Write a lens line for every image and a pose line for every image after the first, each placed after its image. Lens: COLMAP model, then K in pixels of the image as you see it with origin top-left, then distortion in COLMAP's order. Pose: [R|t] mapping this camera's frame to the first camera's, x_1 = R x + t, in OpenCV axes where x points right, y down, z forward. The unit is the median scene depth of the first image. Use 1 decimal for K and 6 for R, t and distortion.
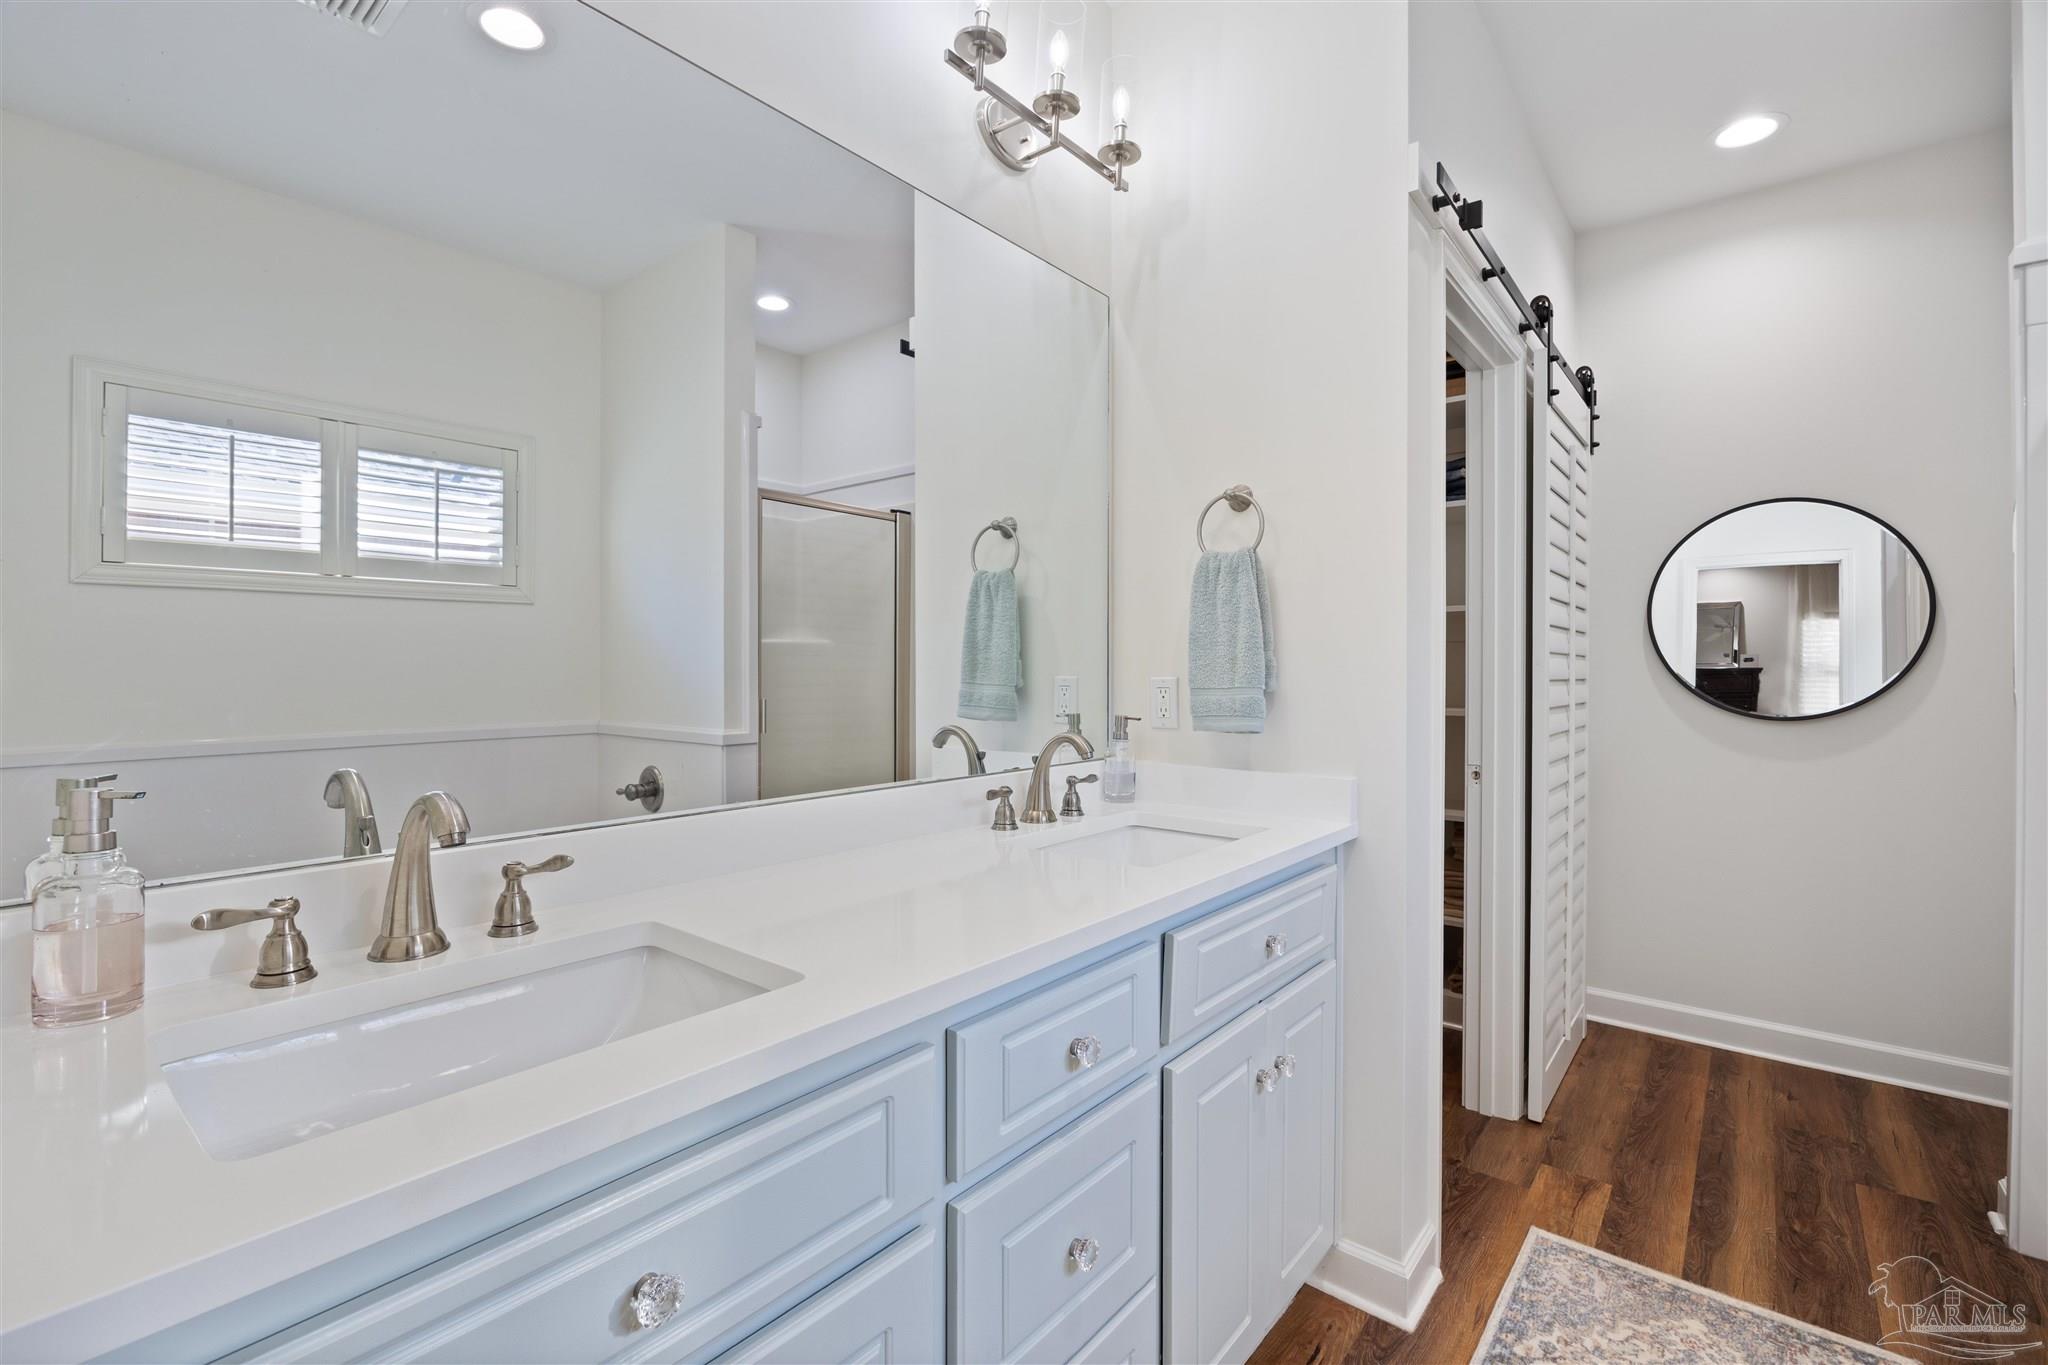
lens RADIAL K [[922.1, 0, 1030.4], [0, 922.1, 640.5], [0, 0, 1]] dist [-0.012907, -0.000210]
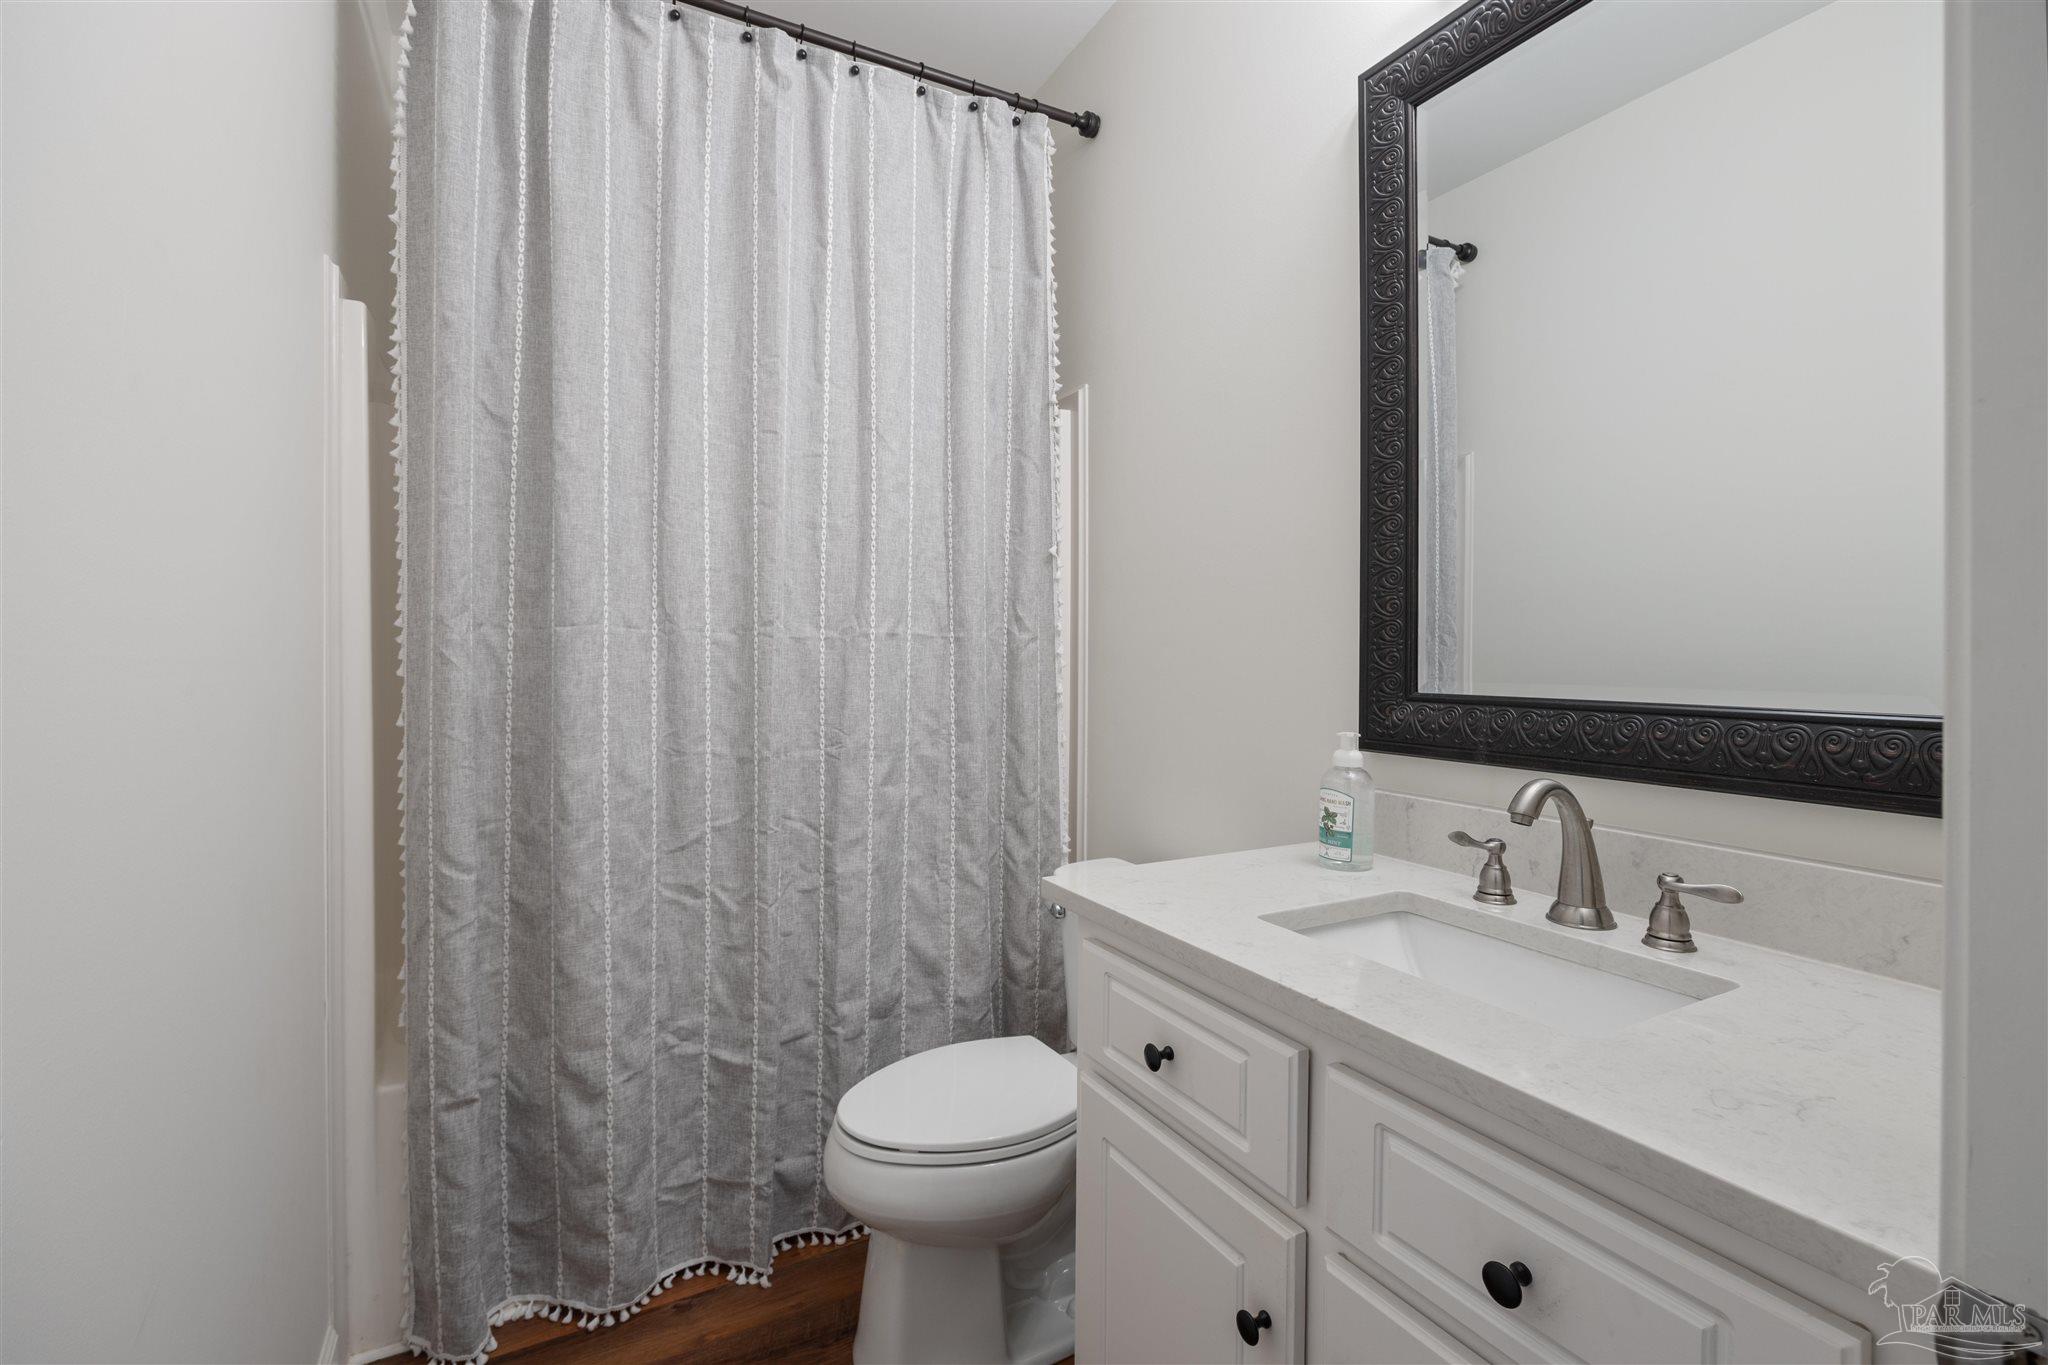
lens RADIAL K [[922.1, 0, 1030.4], [0, 922.1, 640.5], [0, 0, 1]] dist [-0.012907, -0.000210]
pose [[-0.382219, -0.016323, -0.923928, 0.748340], [-0.011082, 0.999853, -0.013080, 0.009873], [0.924005, 0.005239, -0.382344, 0.892221]]
